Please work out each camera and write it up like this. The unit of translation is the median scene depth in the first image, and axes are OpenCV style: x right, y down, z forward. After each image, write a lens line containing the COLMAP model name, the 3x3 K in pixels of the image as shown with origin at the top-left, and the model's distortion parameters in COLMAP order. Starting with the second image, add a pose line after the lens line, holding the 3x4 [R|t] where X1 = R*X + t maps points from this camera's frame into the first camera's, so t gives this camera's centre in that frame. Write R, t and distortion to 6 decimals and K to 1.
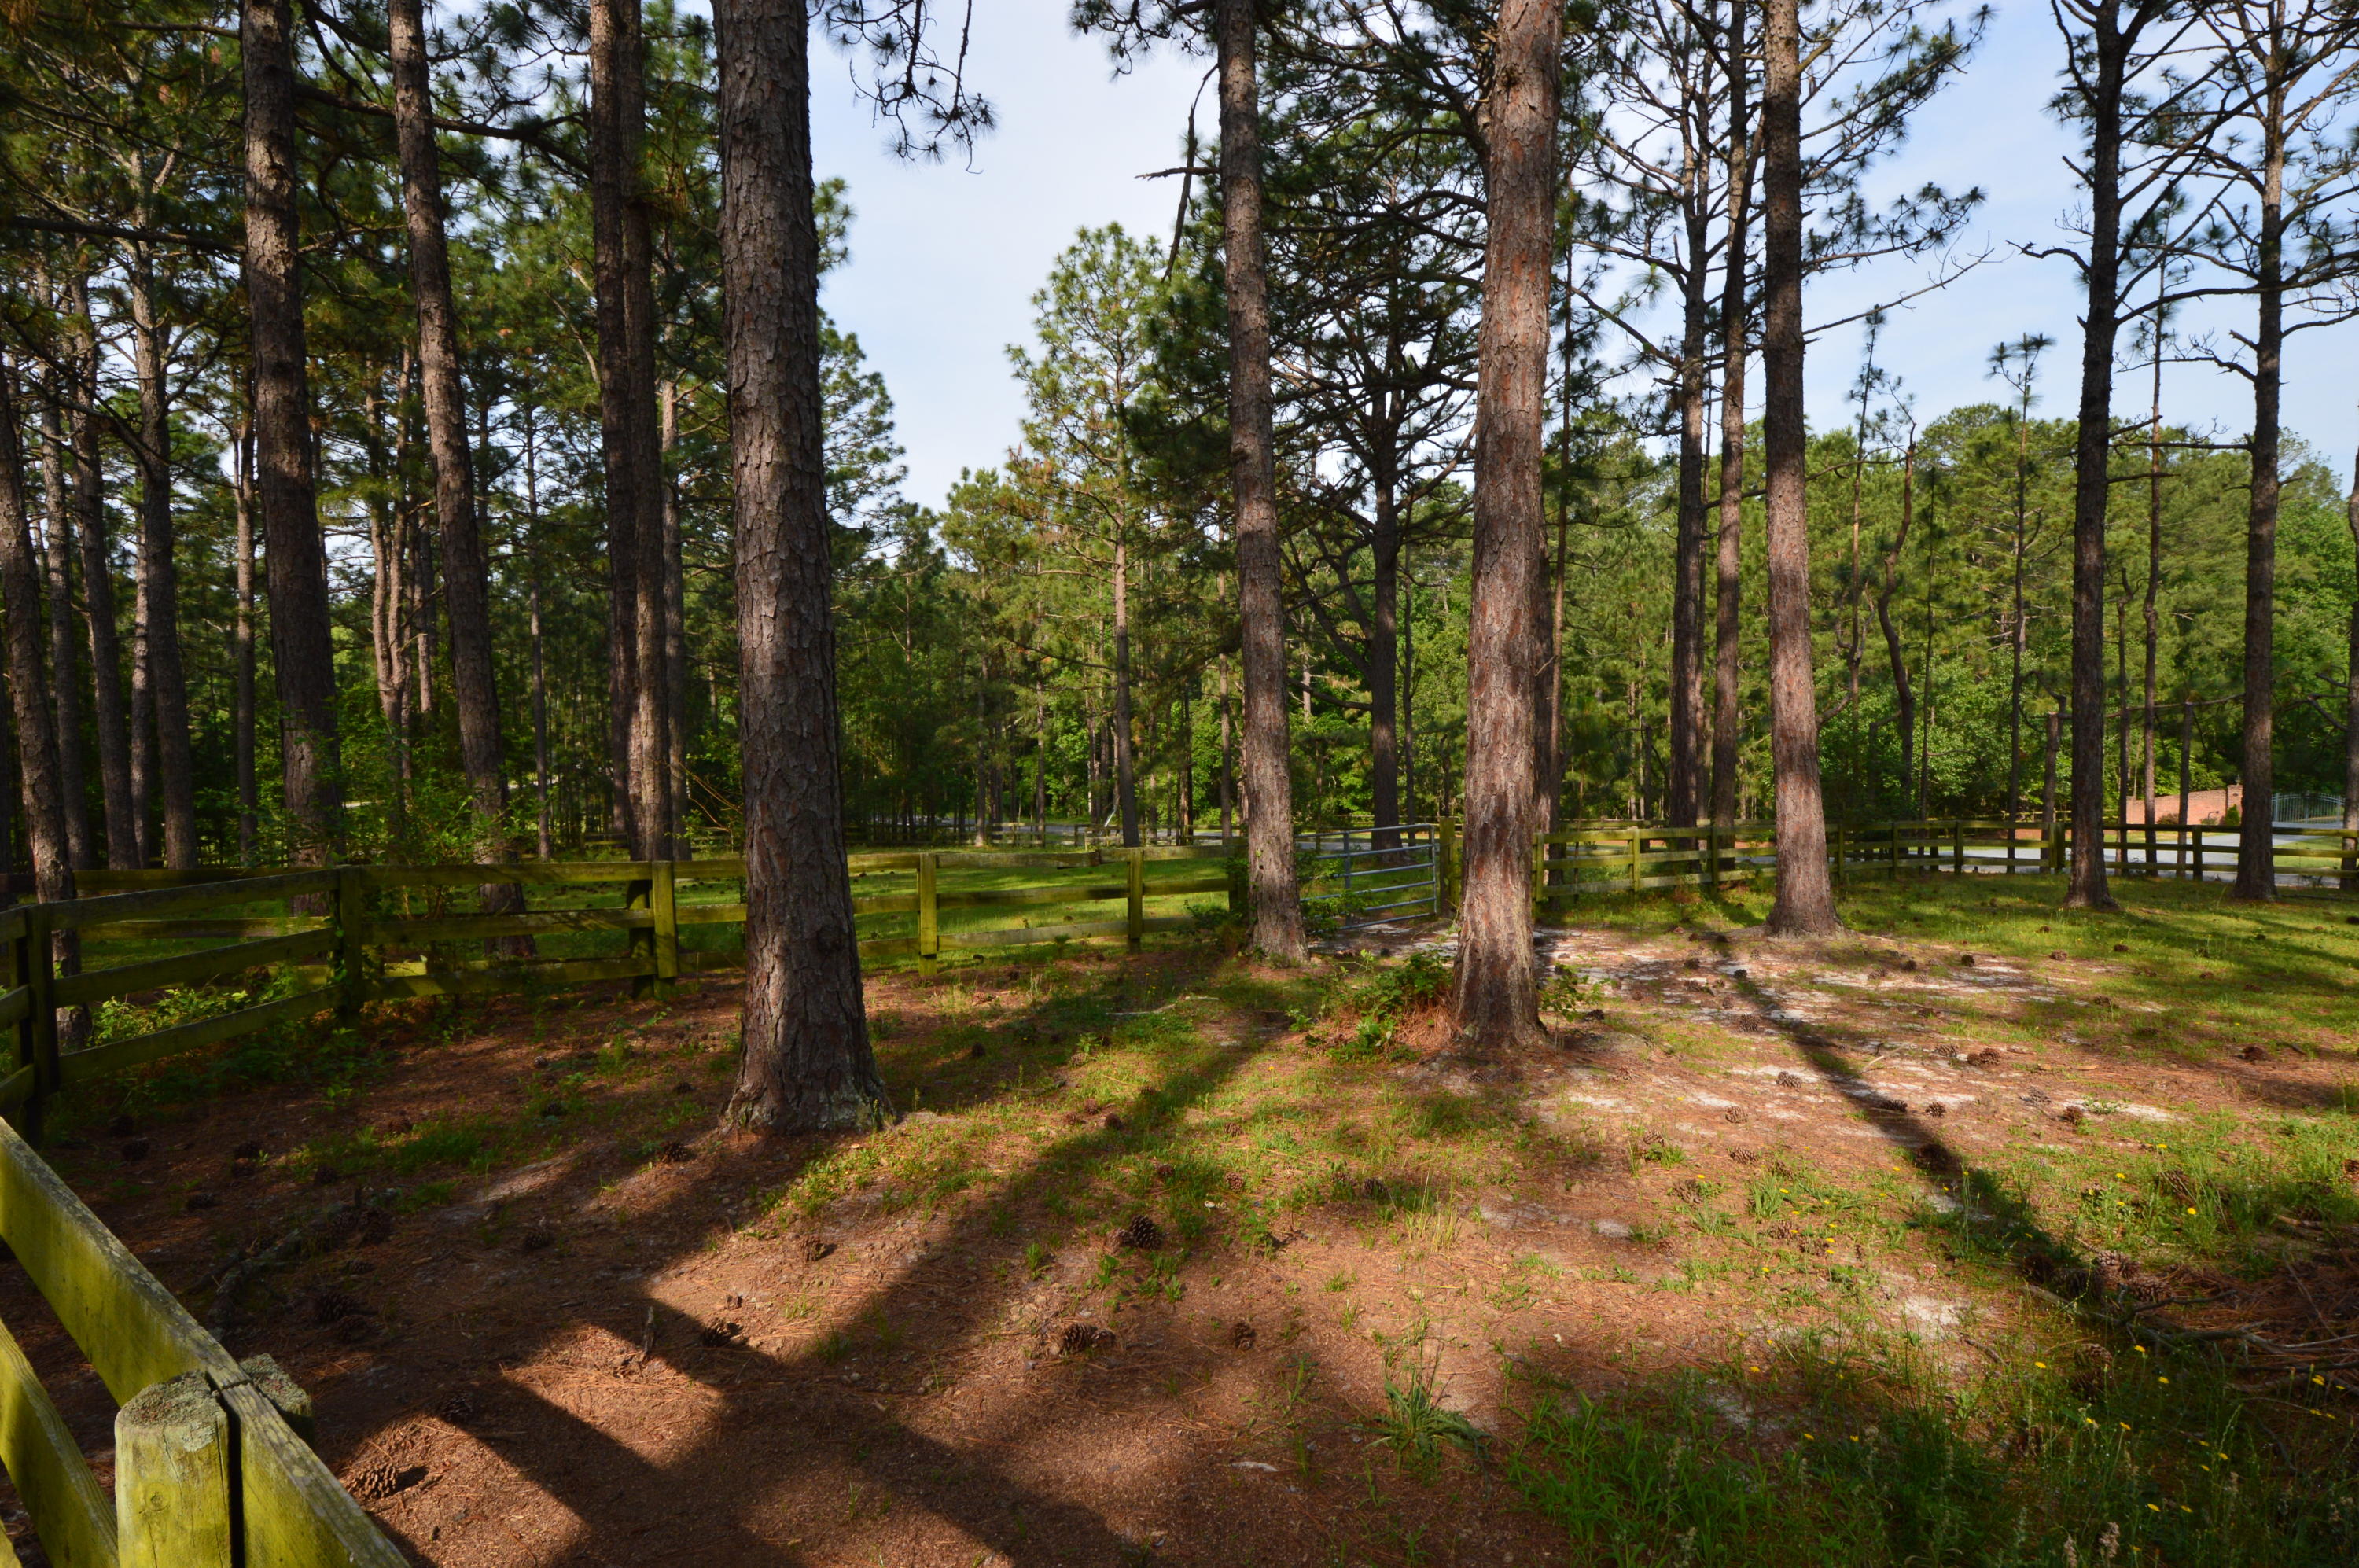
lens RADIAL K [[1261.1, 0, 1179.5], [0, 1261.1, 784.0], [0, 0, 1]] dist [-0.001986, -0.000555]
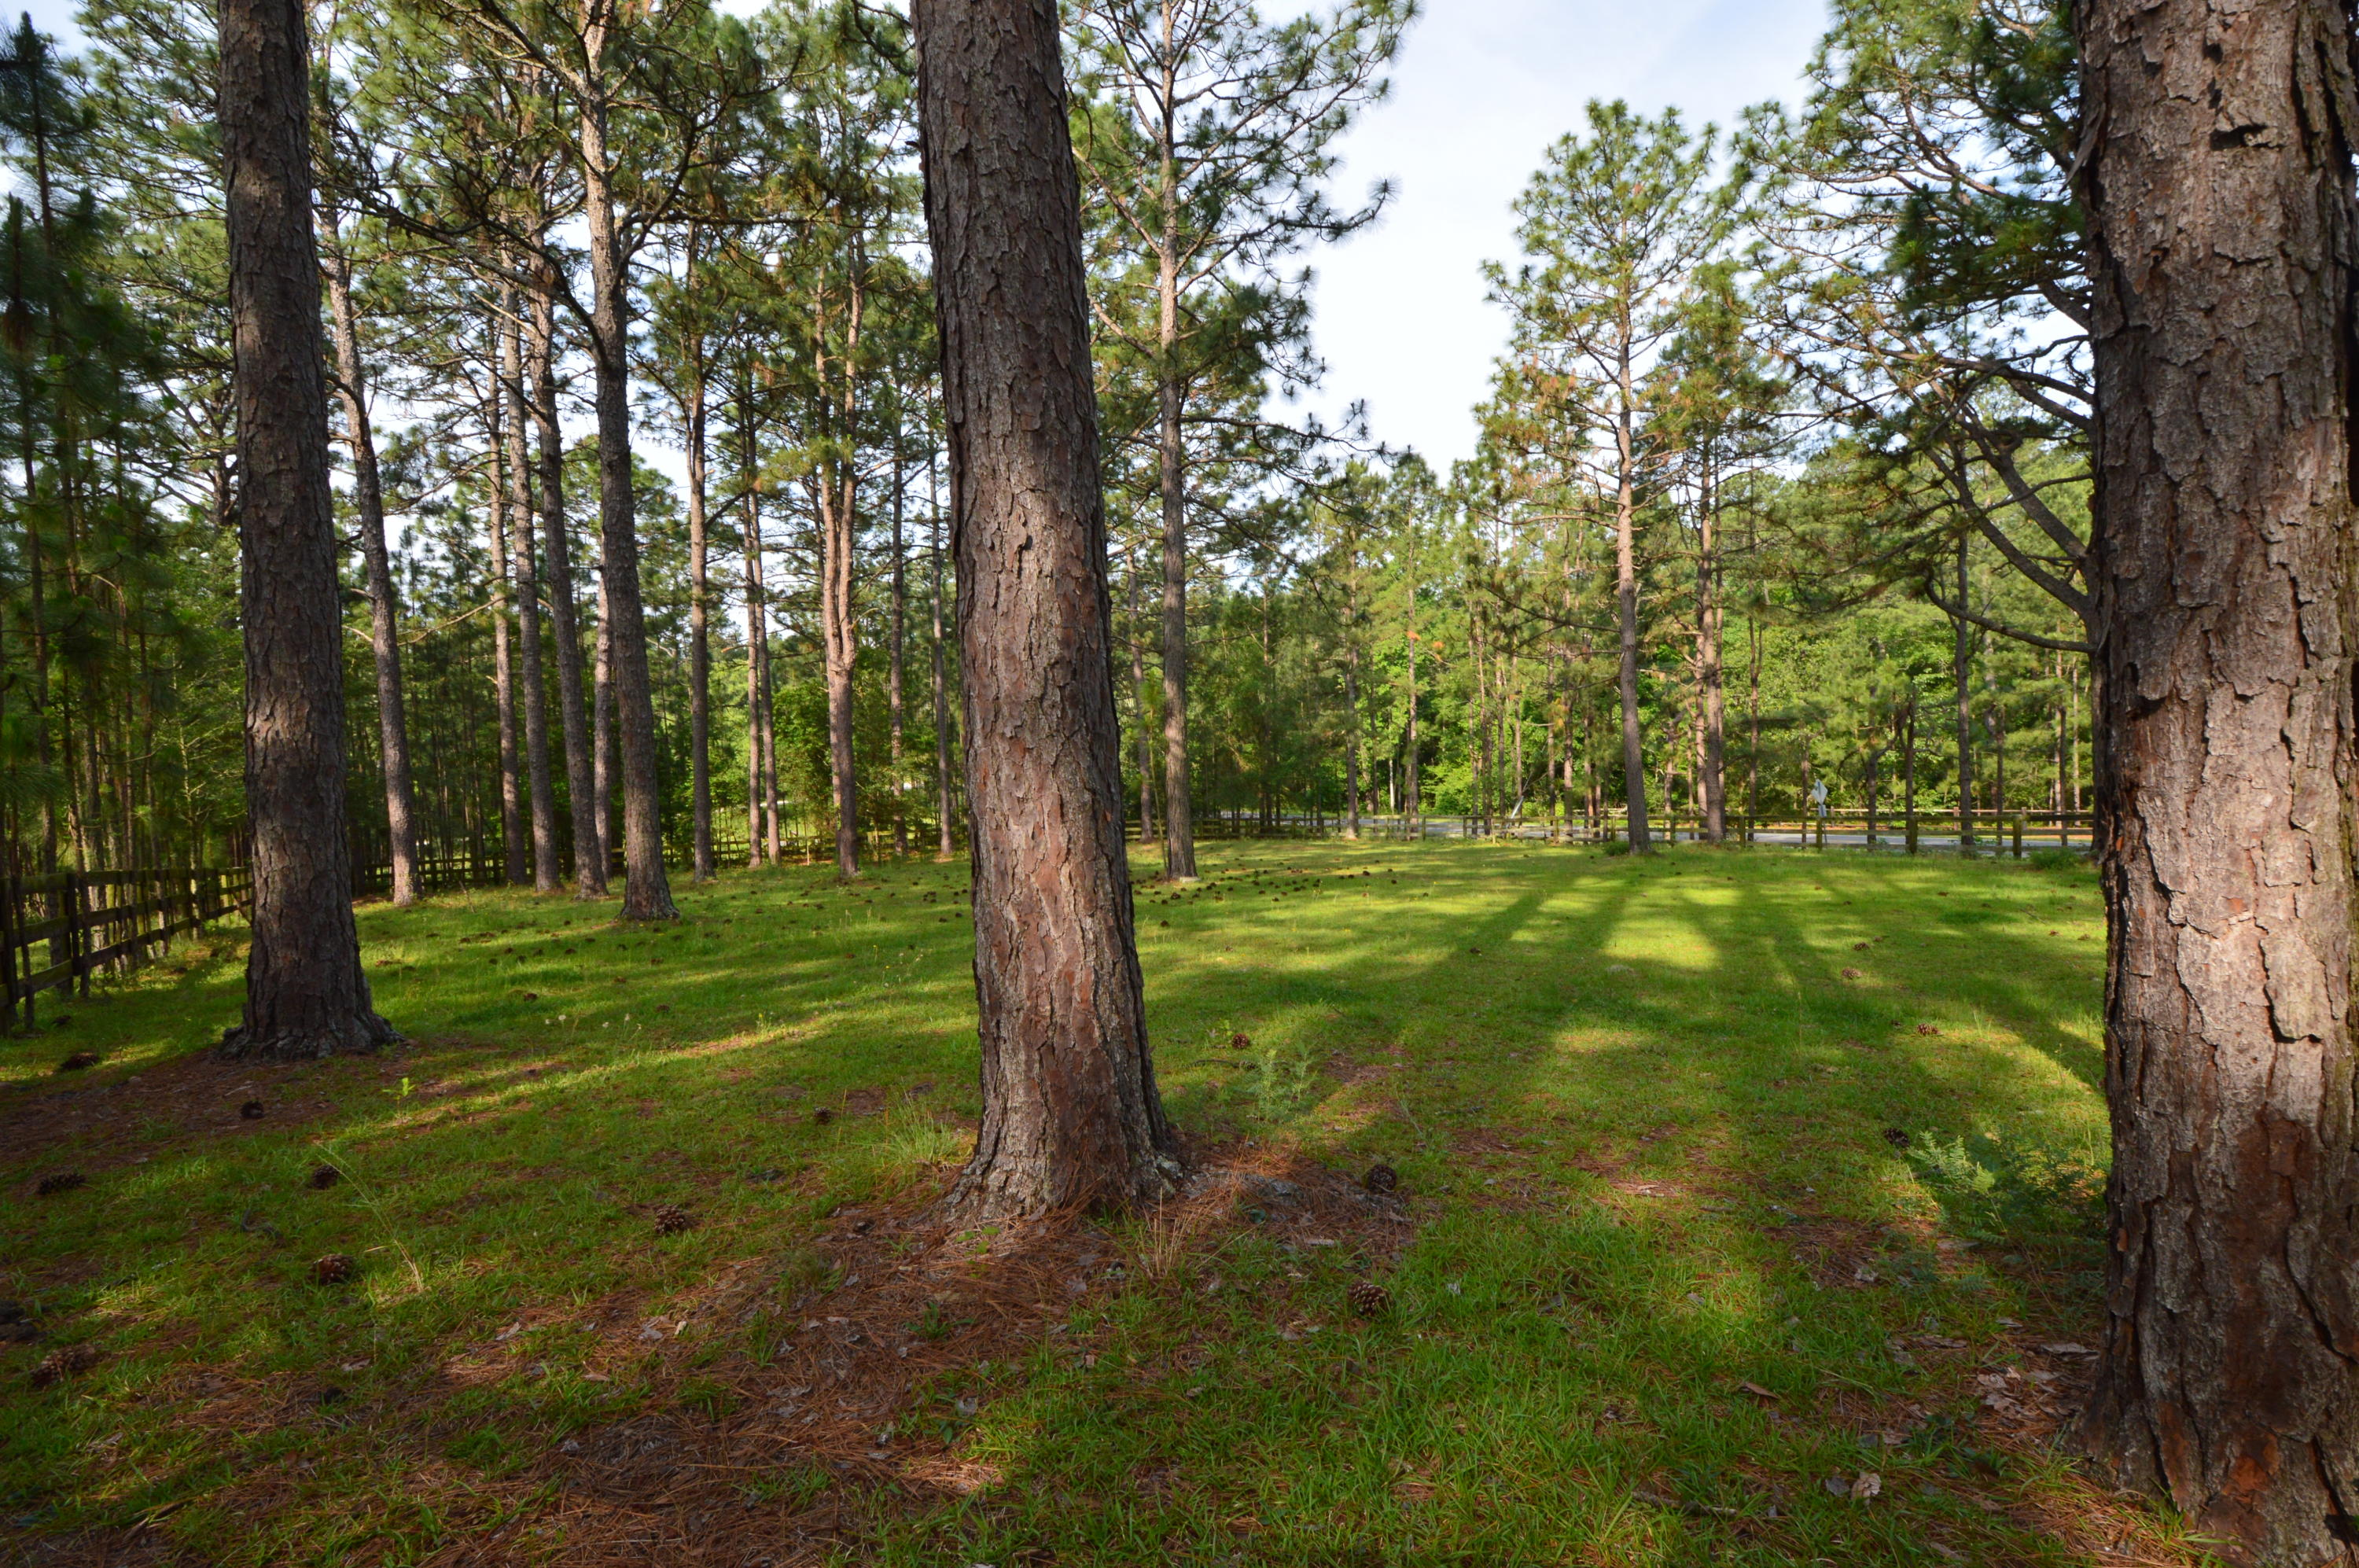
lens RADIAL K [[1040.6, 0, 1193.6], [0, 1040.6, 785.3], [0, 0, 1]] dist [0.000357, -0.005145]
pose [[0.984156, -0.011168, -0.176954, -0.215415], [0.010702, 0.999936, -0.003587, 0.013613], [0.176983, 0.001636, 0.984213, 0.266751]]
